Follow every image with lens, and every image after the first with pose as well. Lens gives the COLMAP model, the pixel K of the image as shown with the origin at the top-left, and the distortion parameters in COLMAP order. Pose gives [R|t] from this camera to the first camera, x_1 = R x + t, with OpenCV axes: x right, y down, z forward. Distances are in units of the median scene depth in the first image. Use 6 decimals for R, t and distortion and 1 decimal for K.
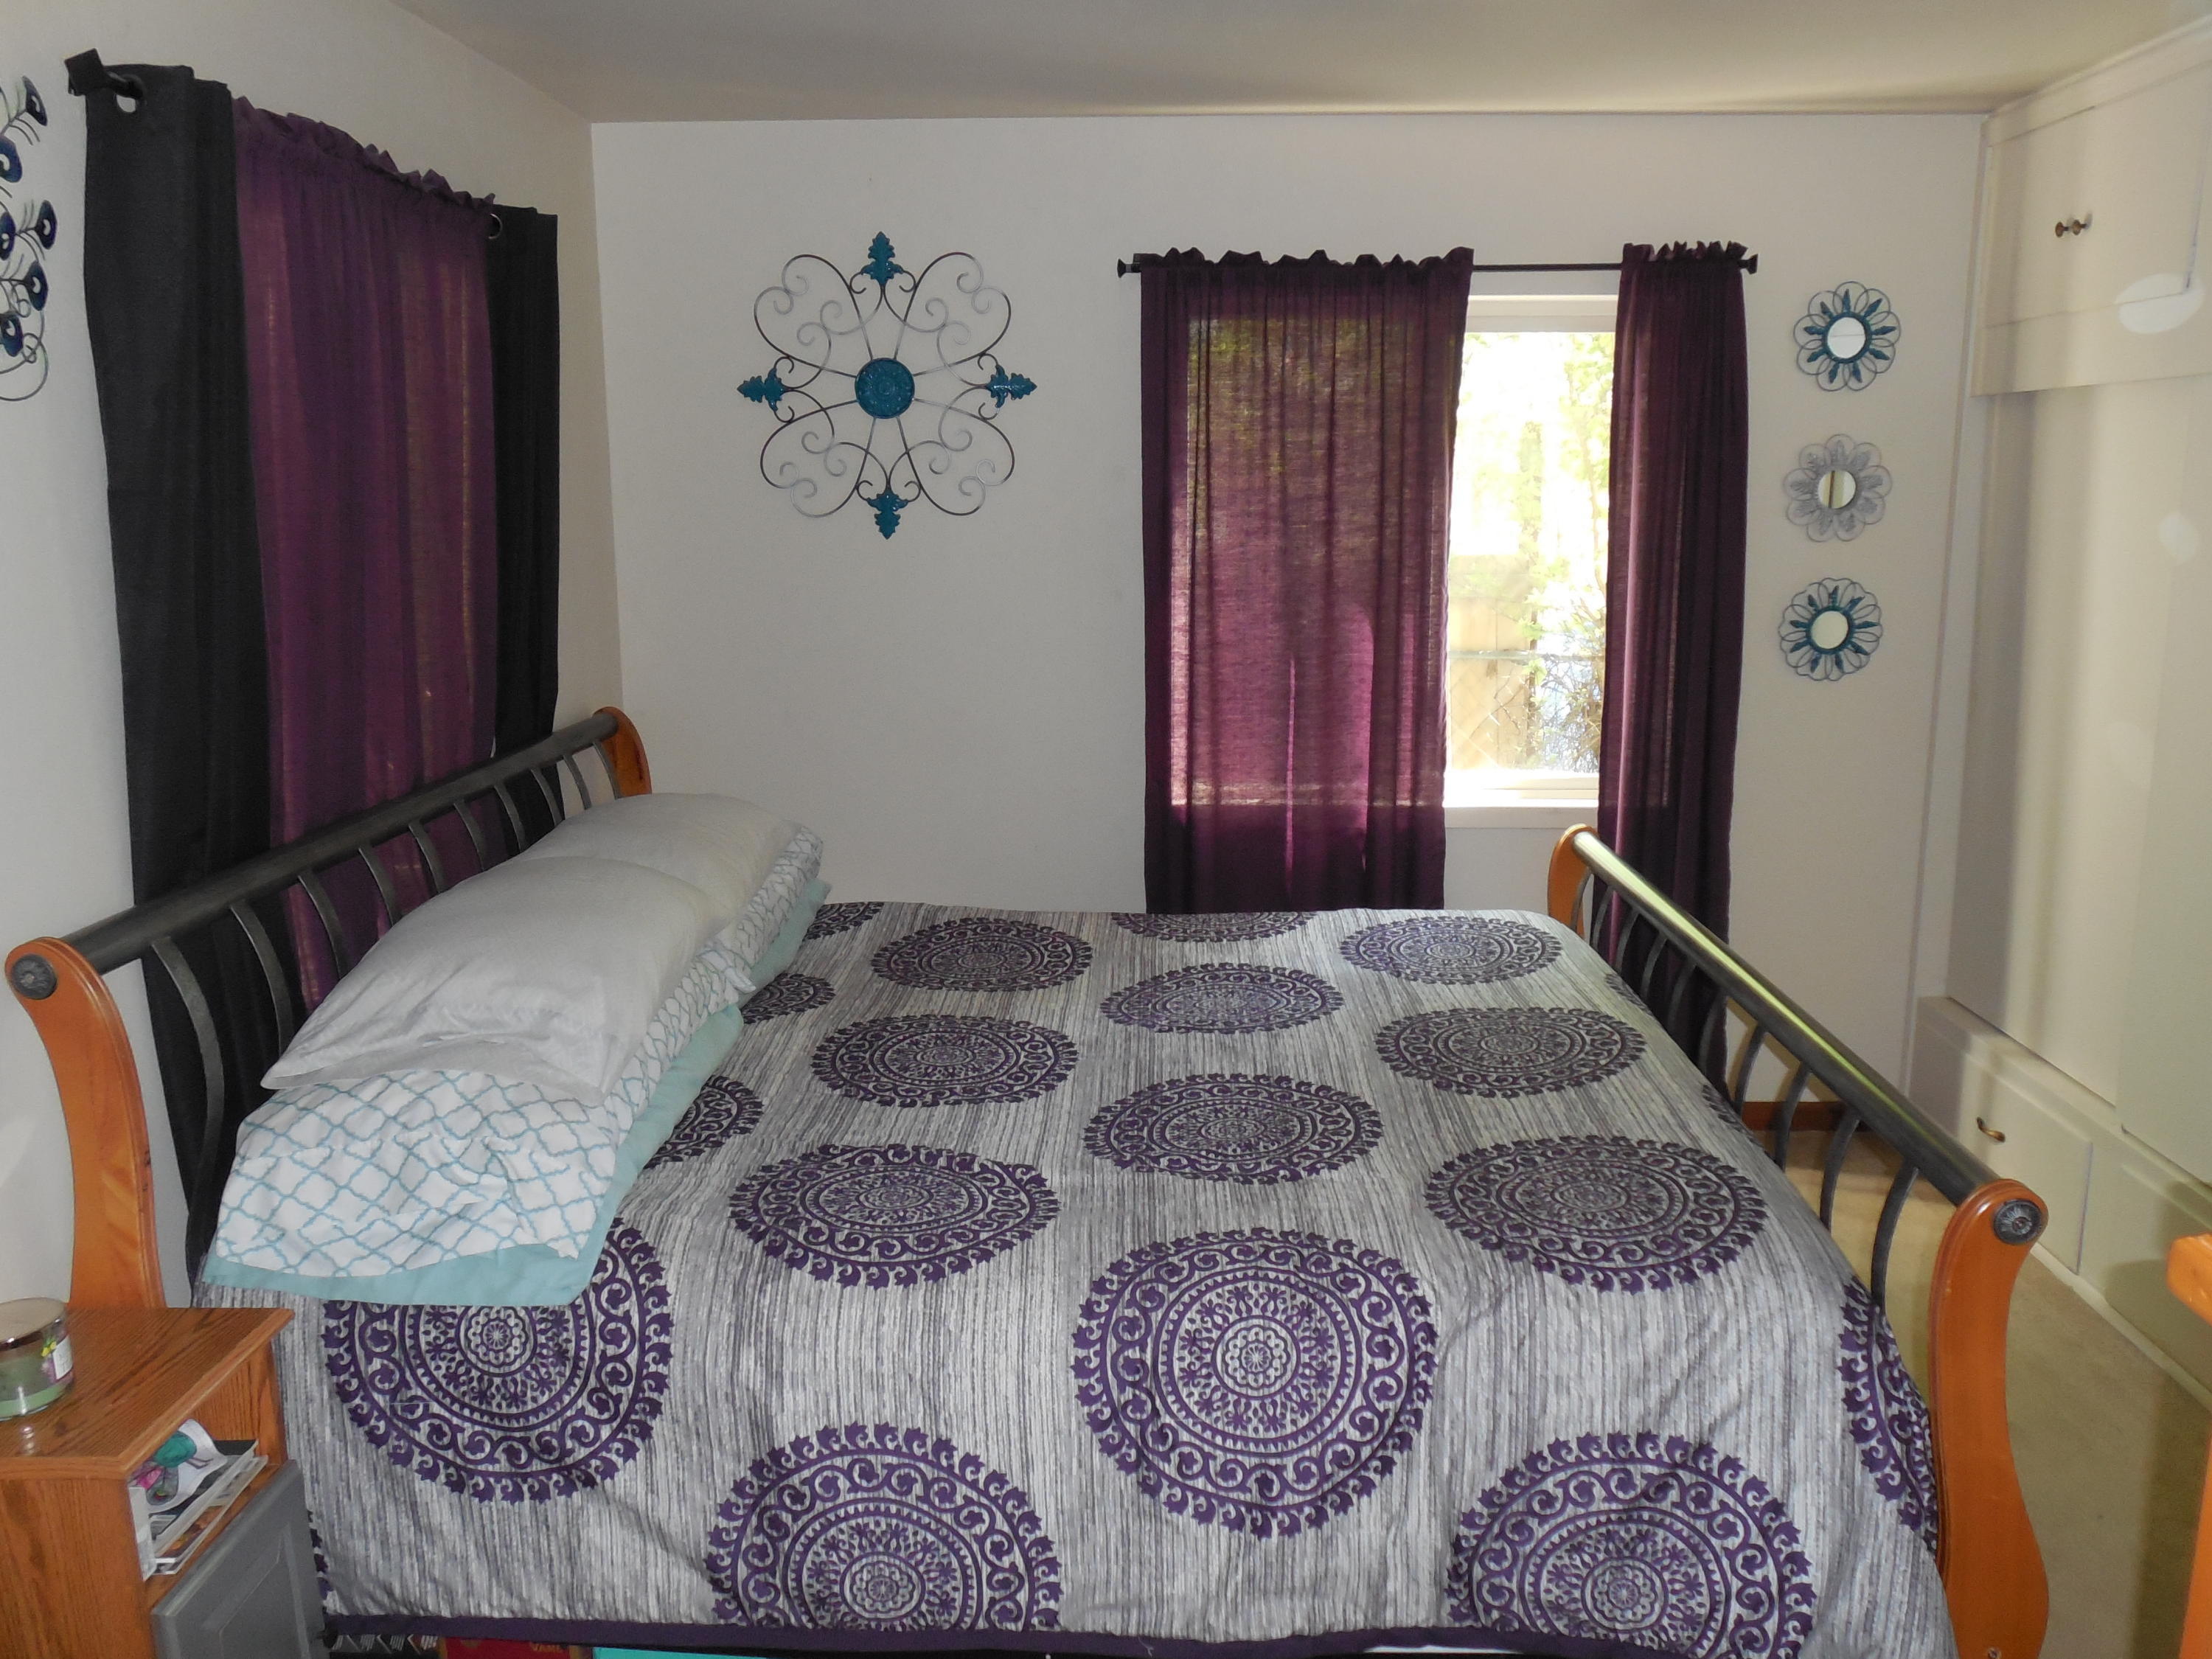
lens RADIAL K [[1728.6, 0, 1110.0], [0, 1728.6, 834.6], [0, 0, 1]] dist [-0.052975, 0.058877]
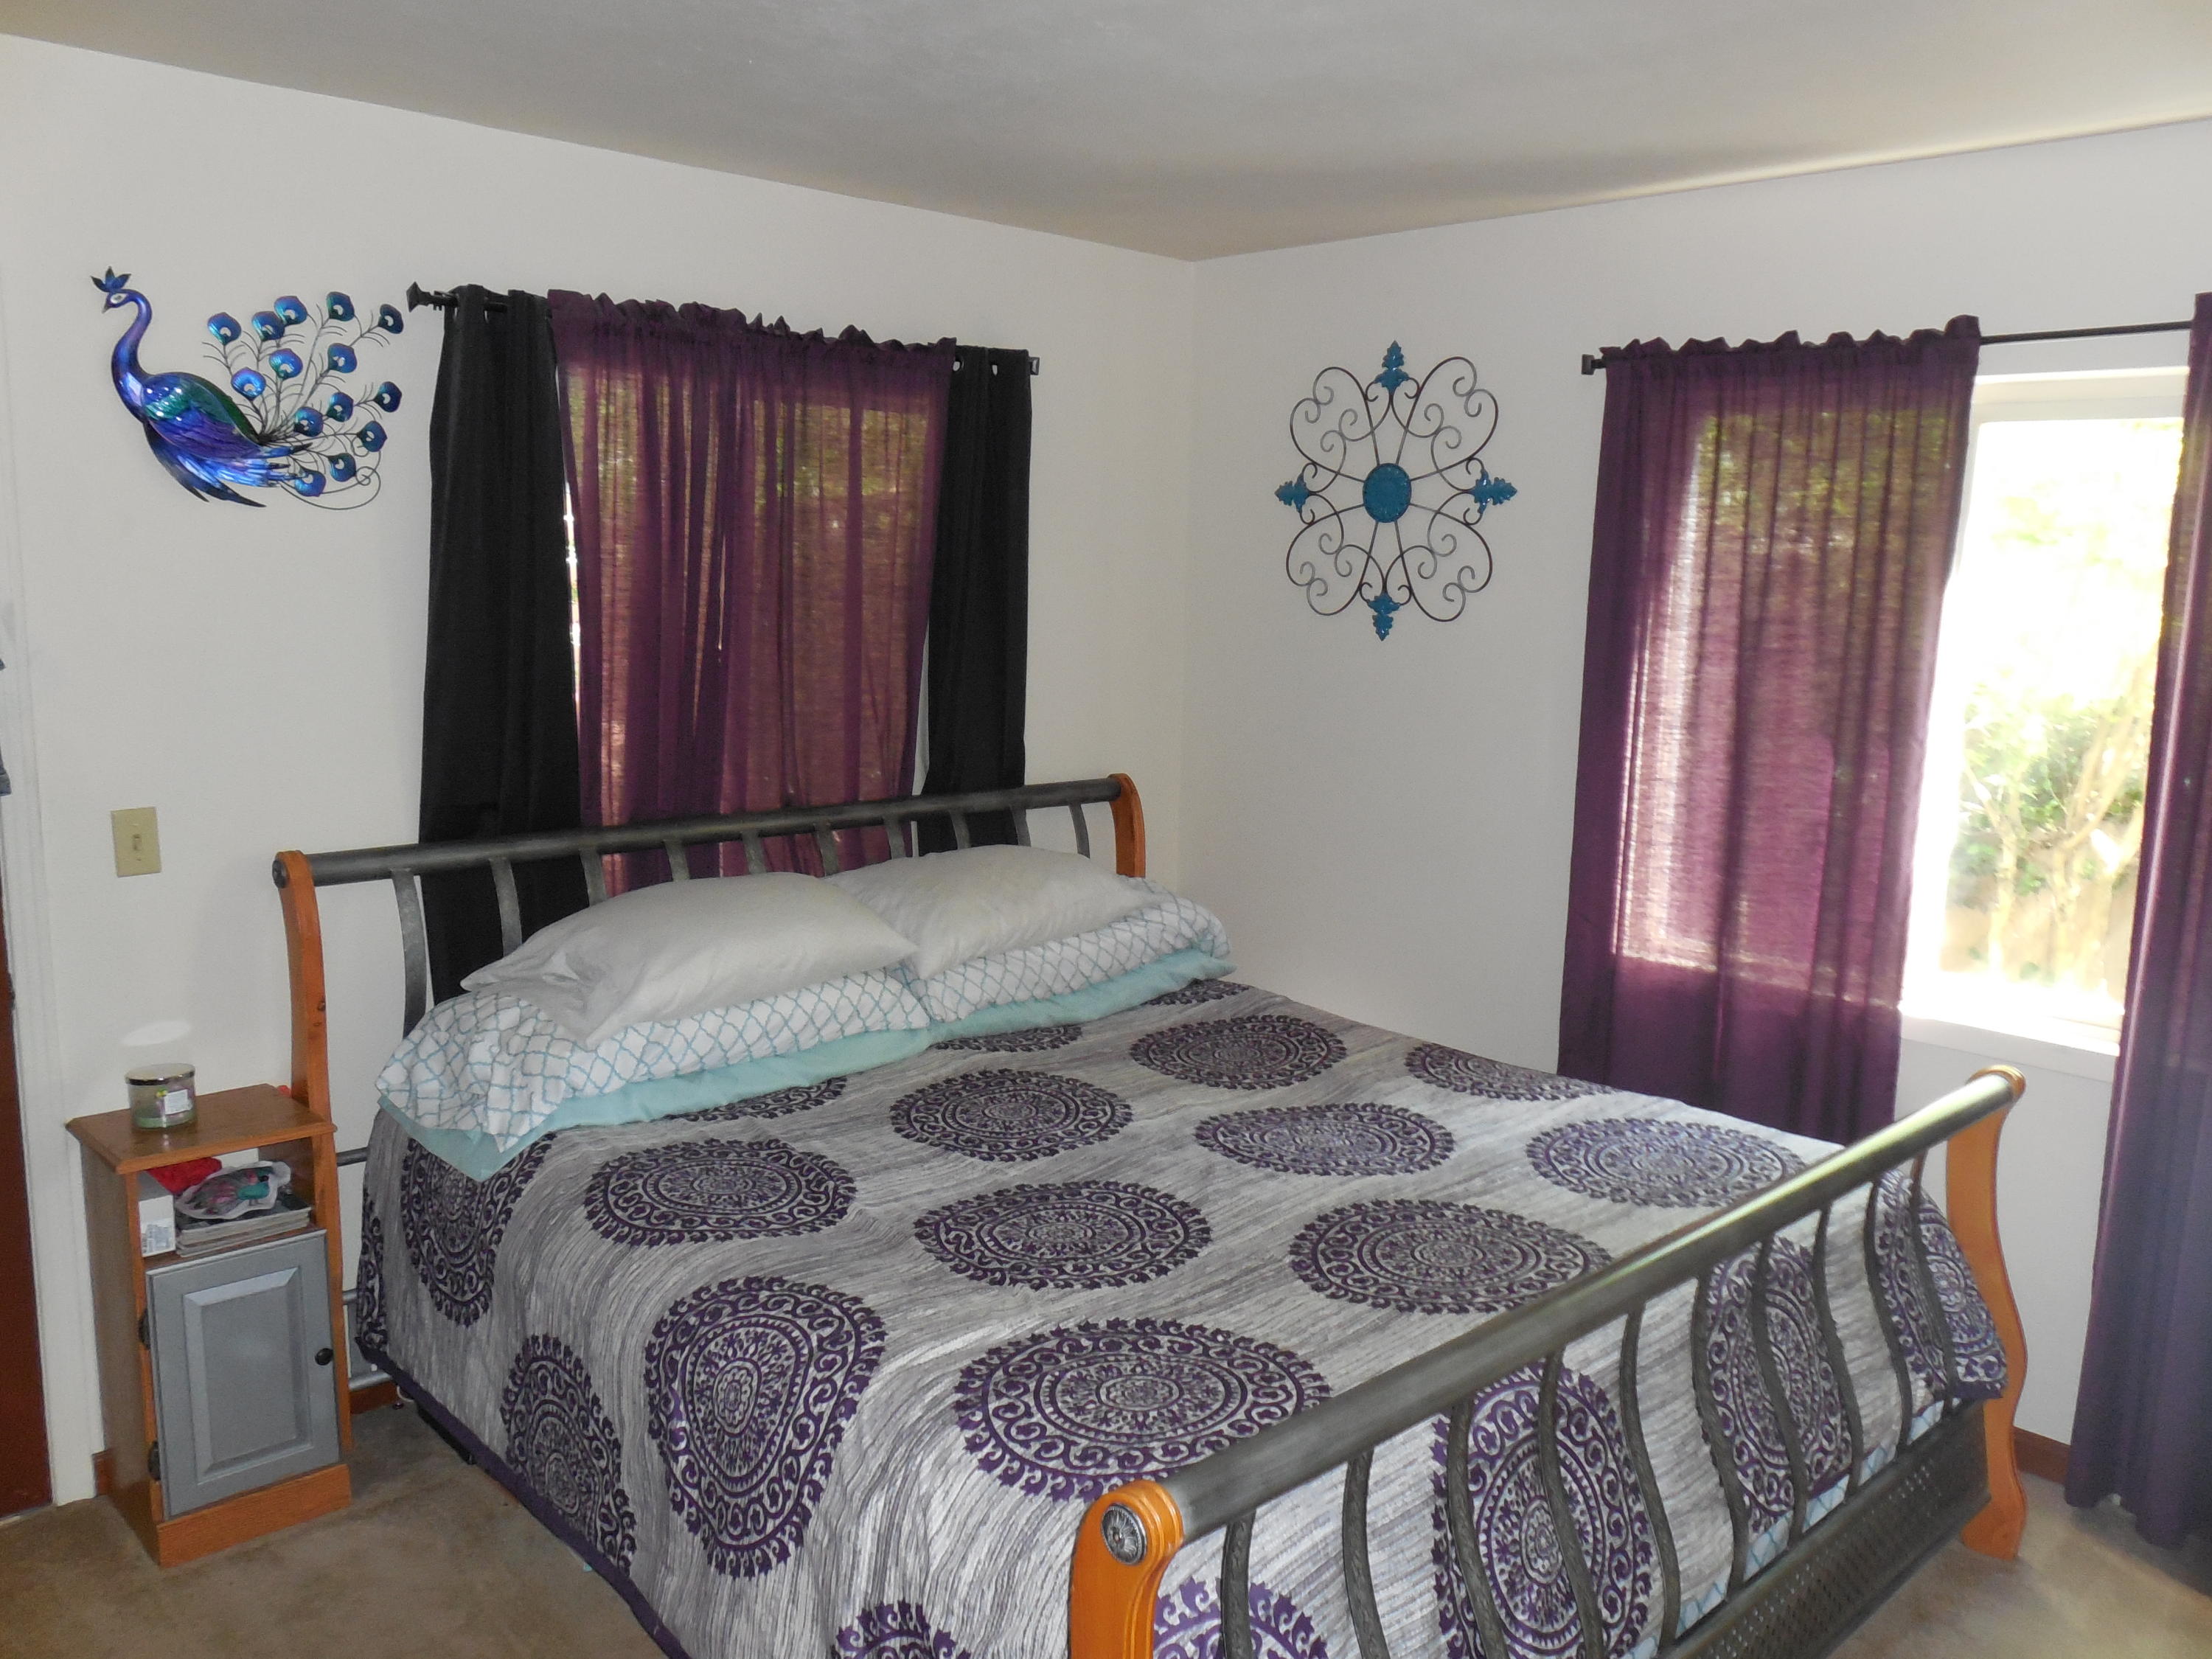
lens RADIAL K [[1728.6, 0, 1119.6], [0, 1728.6, 829.8], [0, 0, 1]] dist [-0.052975, 0.058877]
pose [[0.720024, 0.127583, -0.682120, 0.503299], [-0.166748, 0.985964, 0.008399, -0.049000], [0.673617, 0.107695, 0.731192, 0.184943]]
